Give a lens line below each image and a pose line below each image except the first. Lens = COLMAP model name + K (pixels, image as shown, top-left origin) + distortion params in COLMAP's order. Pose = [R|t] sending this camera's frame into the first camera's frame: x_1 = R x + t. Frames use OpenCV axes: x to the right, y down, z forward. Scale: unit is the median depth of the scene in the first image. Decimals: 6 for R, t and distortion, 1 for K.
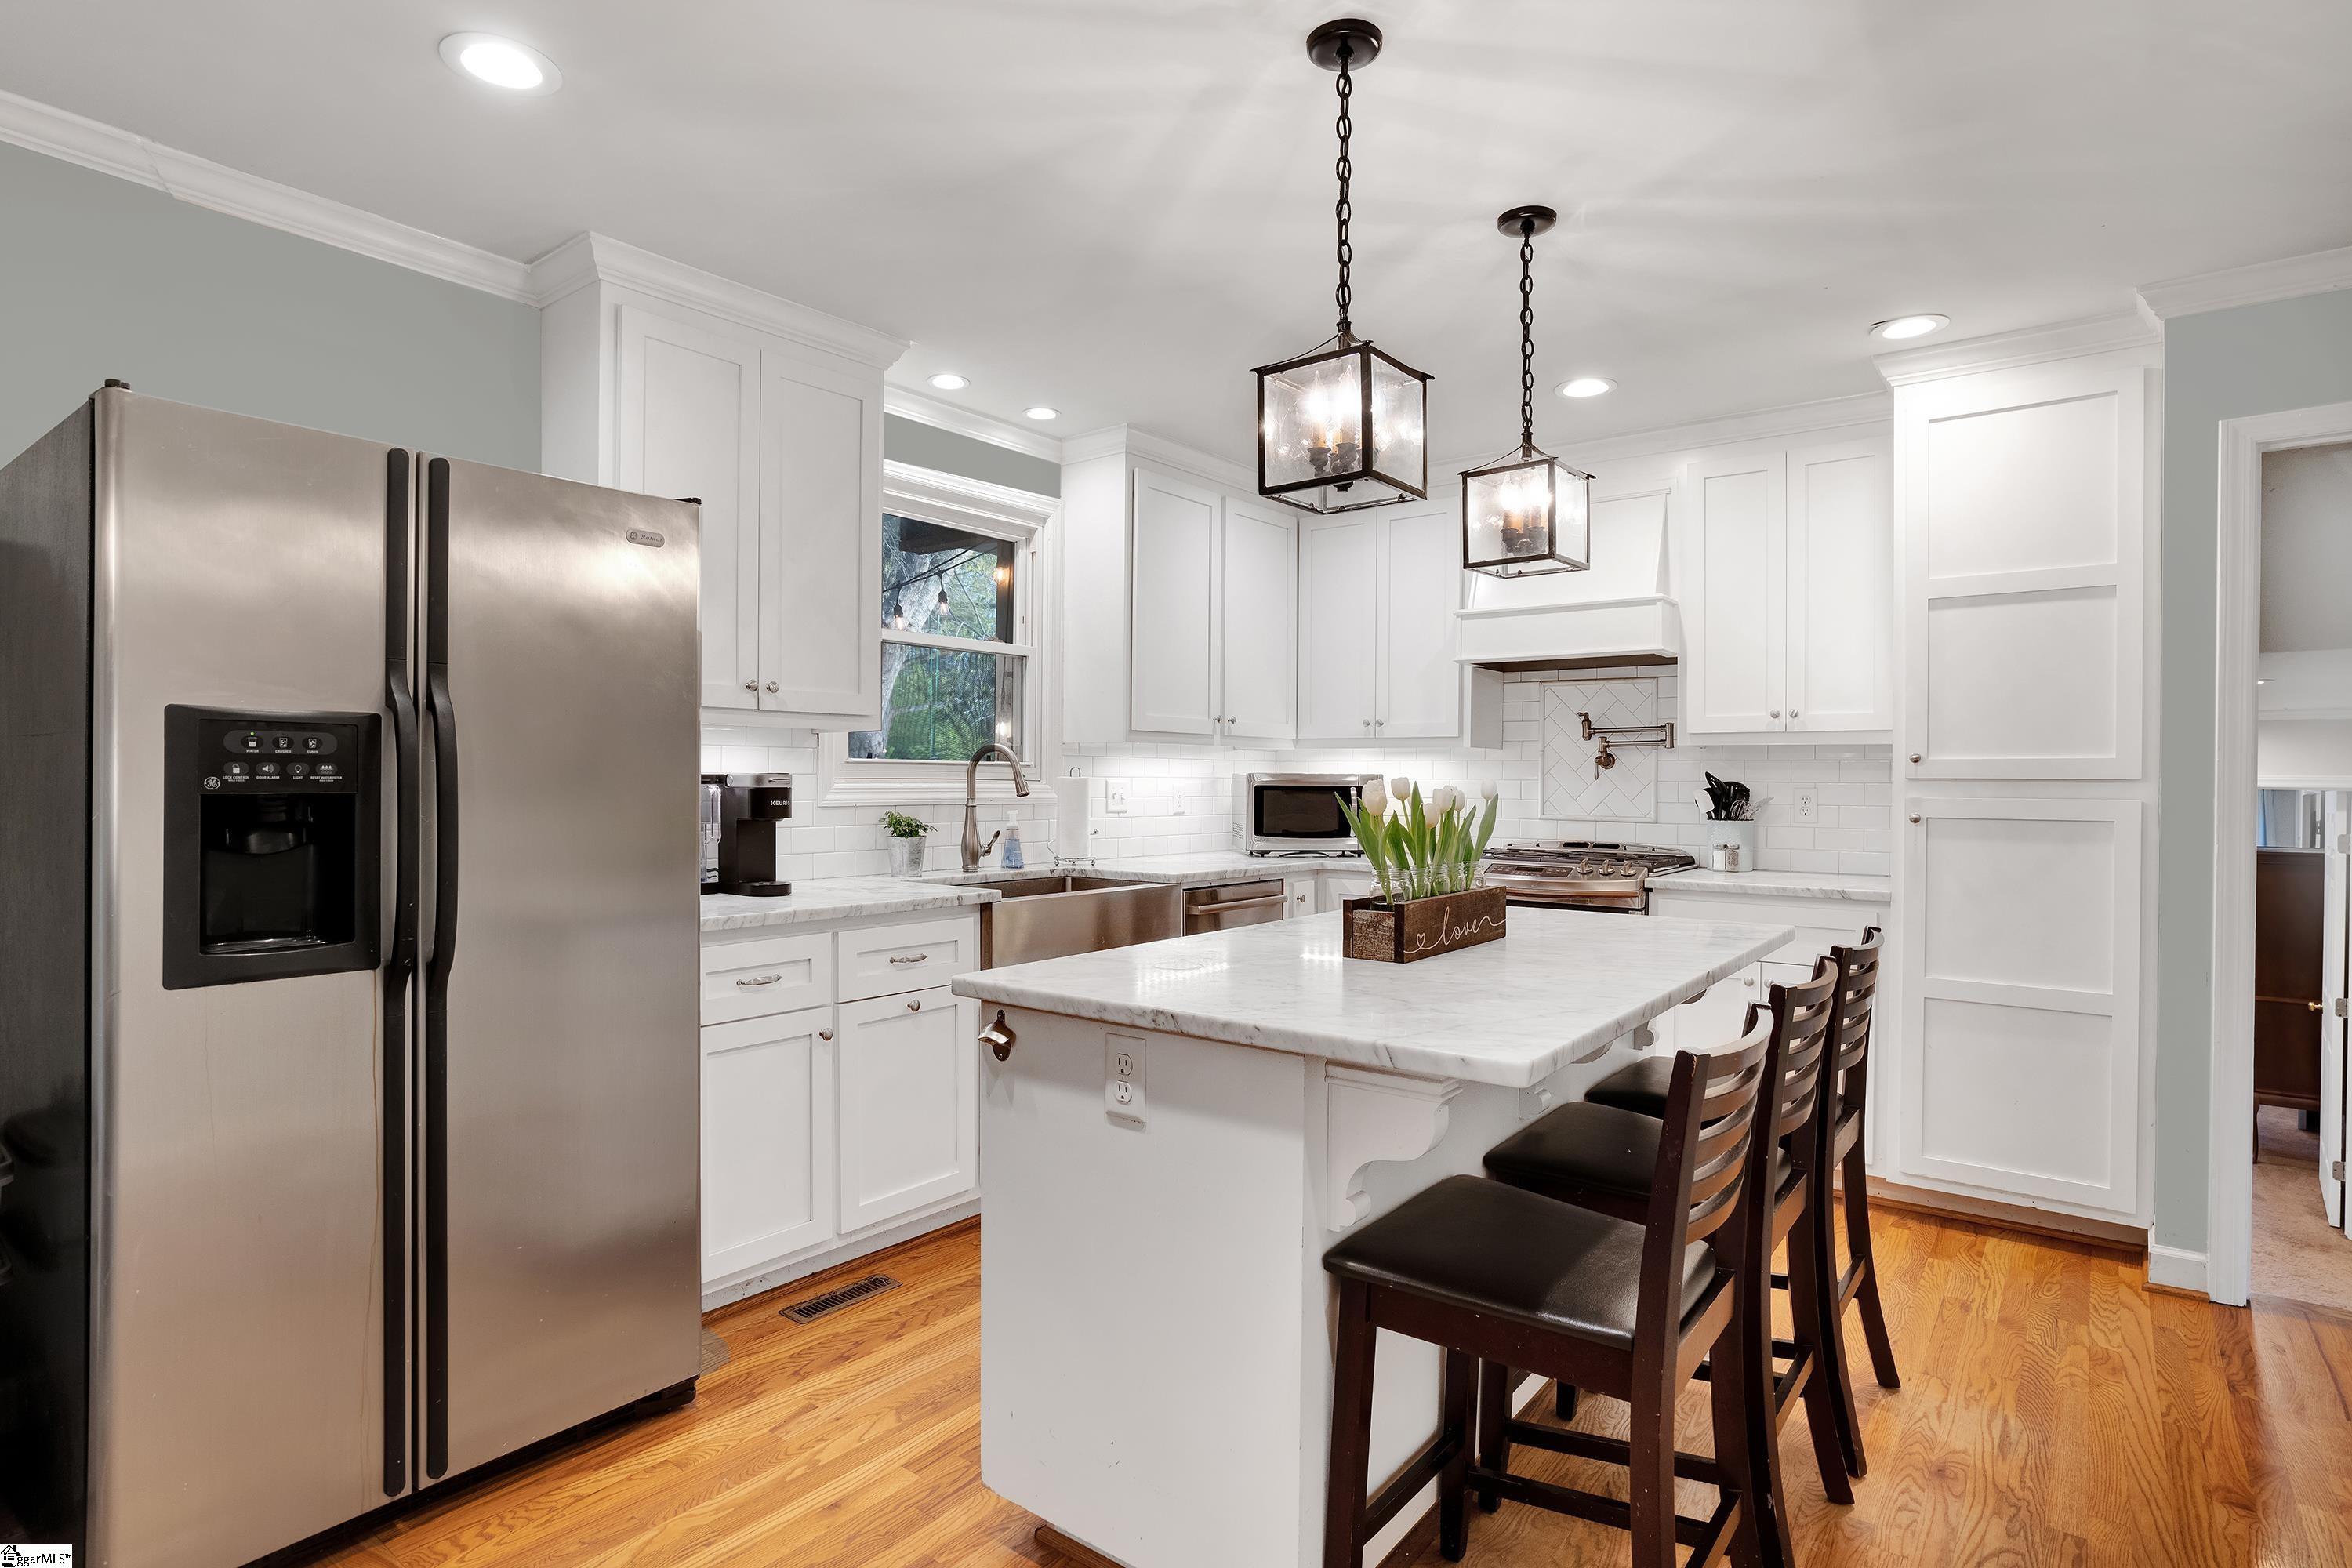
lens RADIAL K [[1164.7, 0, 1170.7], [0, 1164.7, 793.5], [0, 0, 1]] dist [-0.038878, 0.013036]
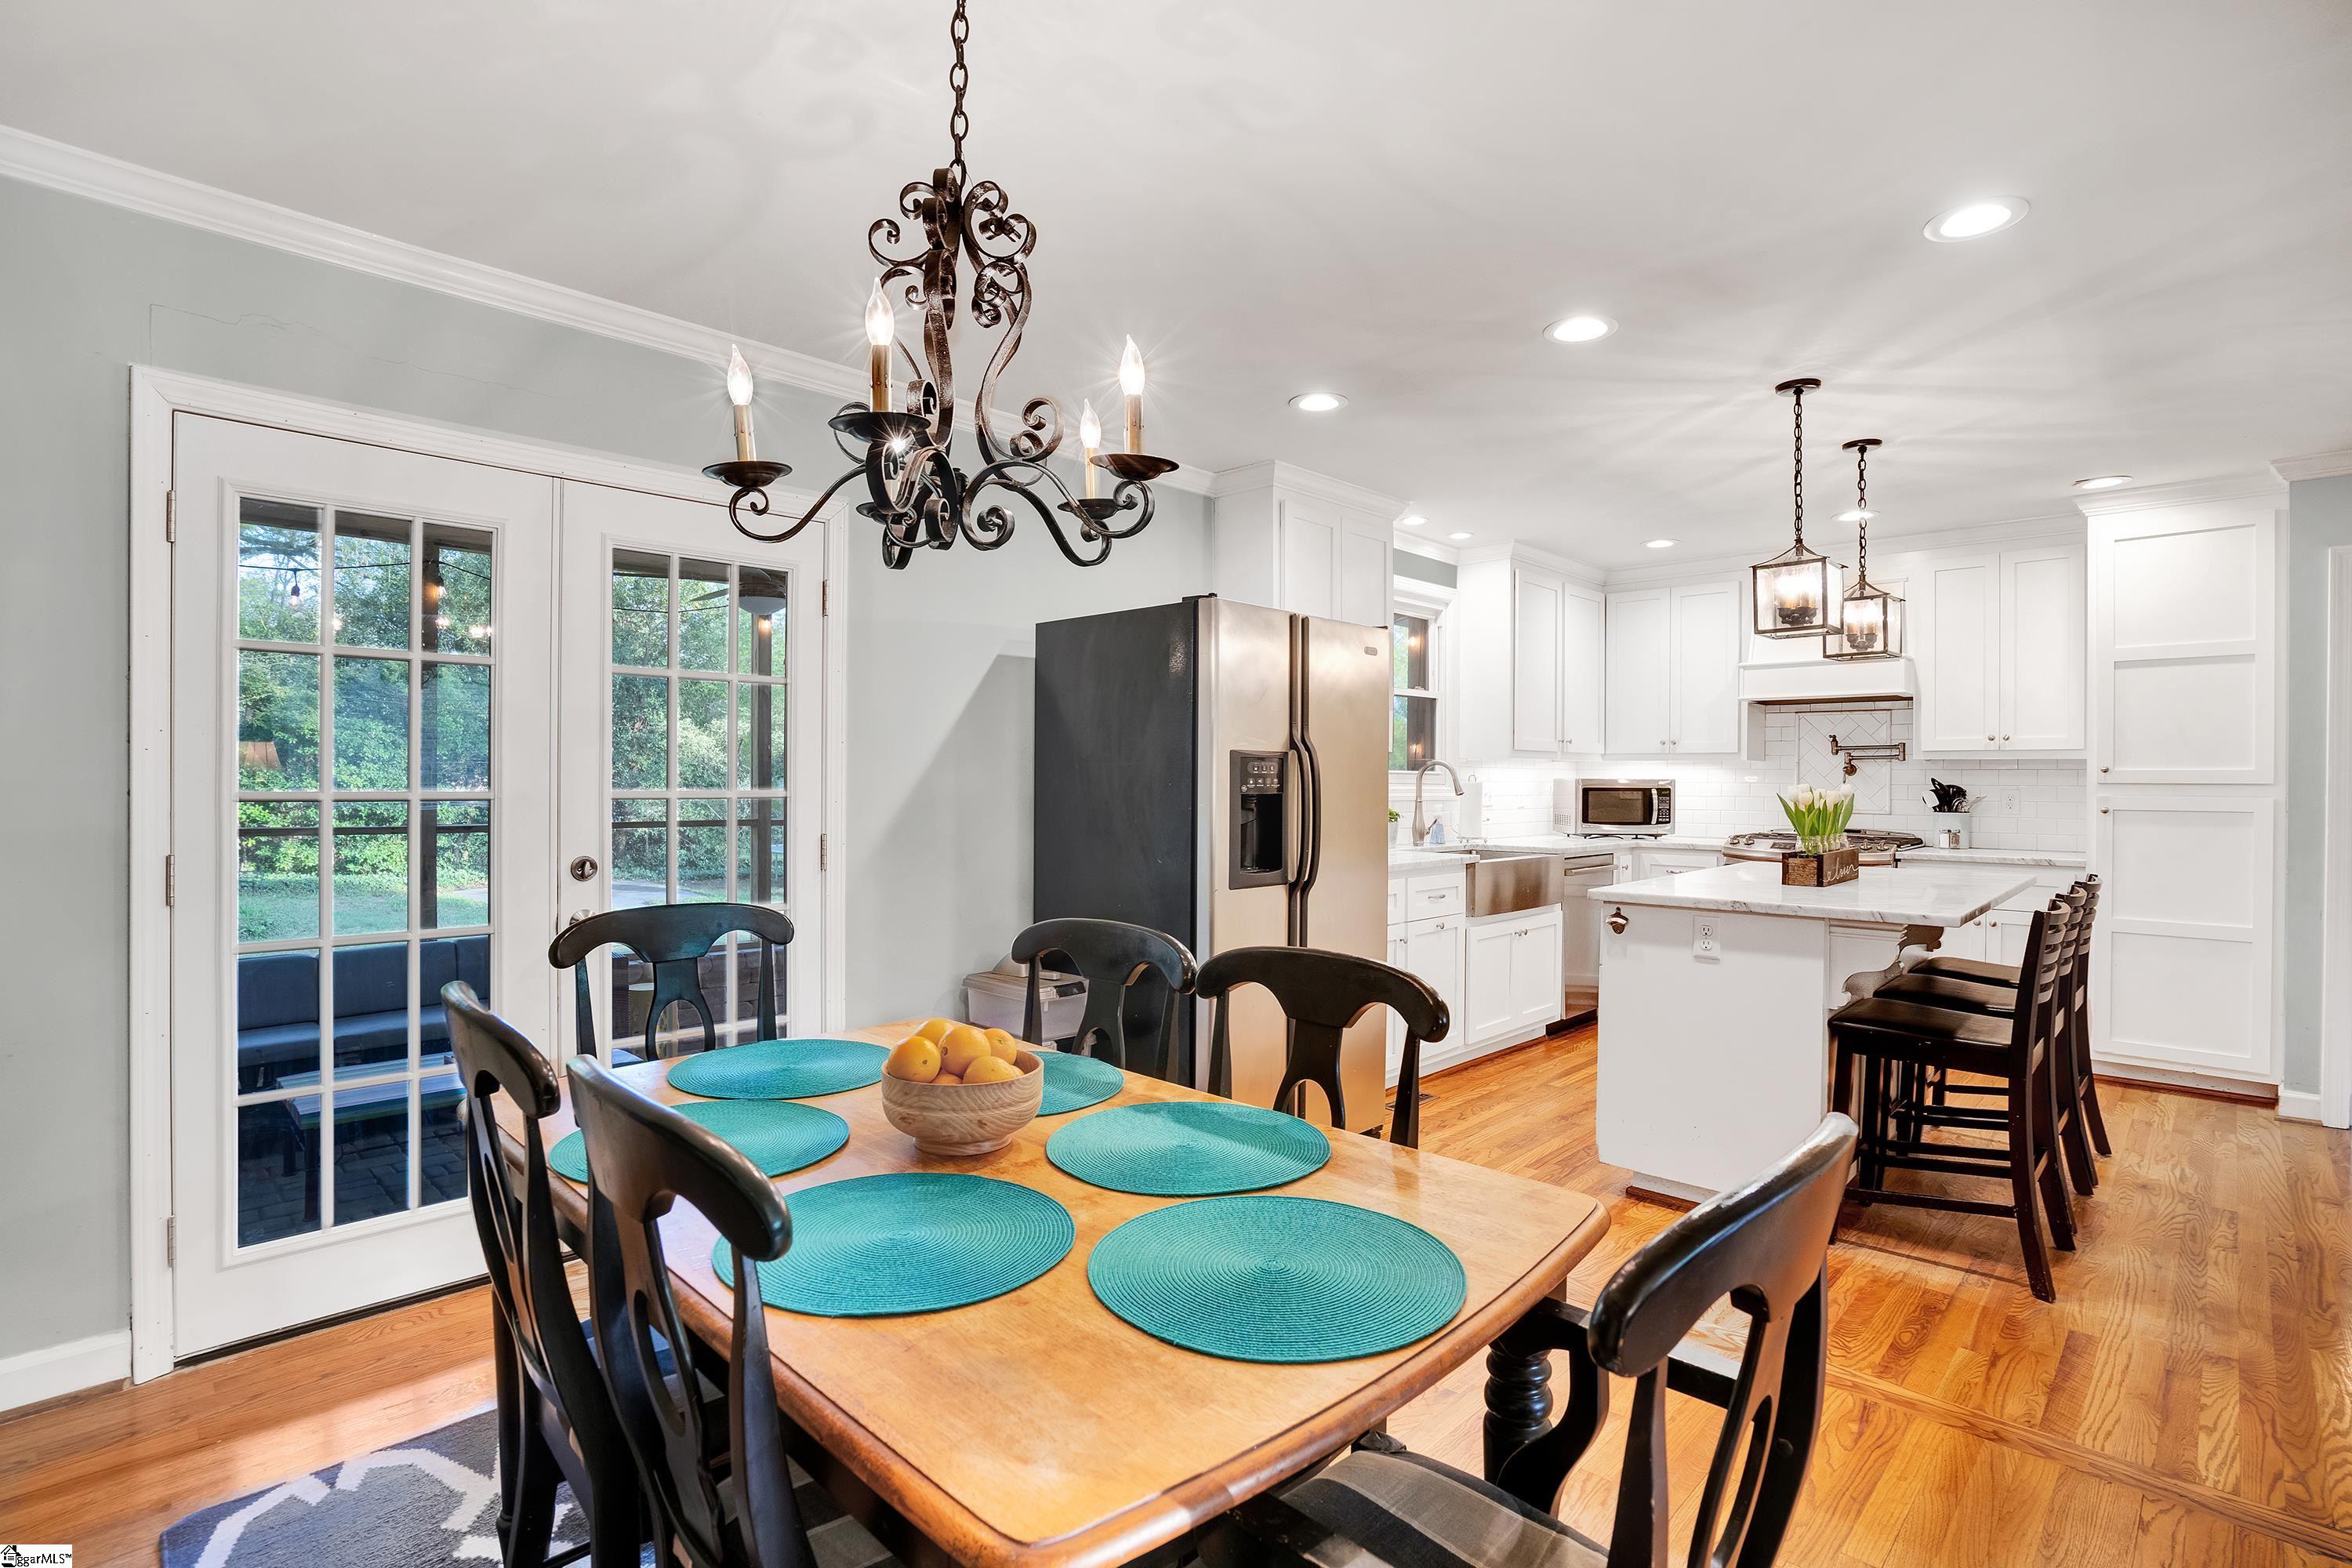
lens RADIAL K [[1083.1, 0, 1178.5], [0, 1083.1, 790.9], [0, 0, 1]] dist [-0.030803, 0.009390]
pose [[0.994822, 0.000055, -0.101632, -0.430177], [-0.000278, 0.999998, -0.002175, 0.000052], [0.101632, 0.002192, 0.994820, -0.522749]]
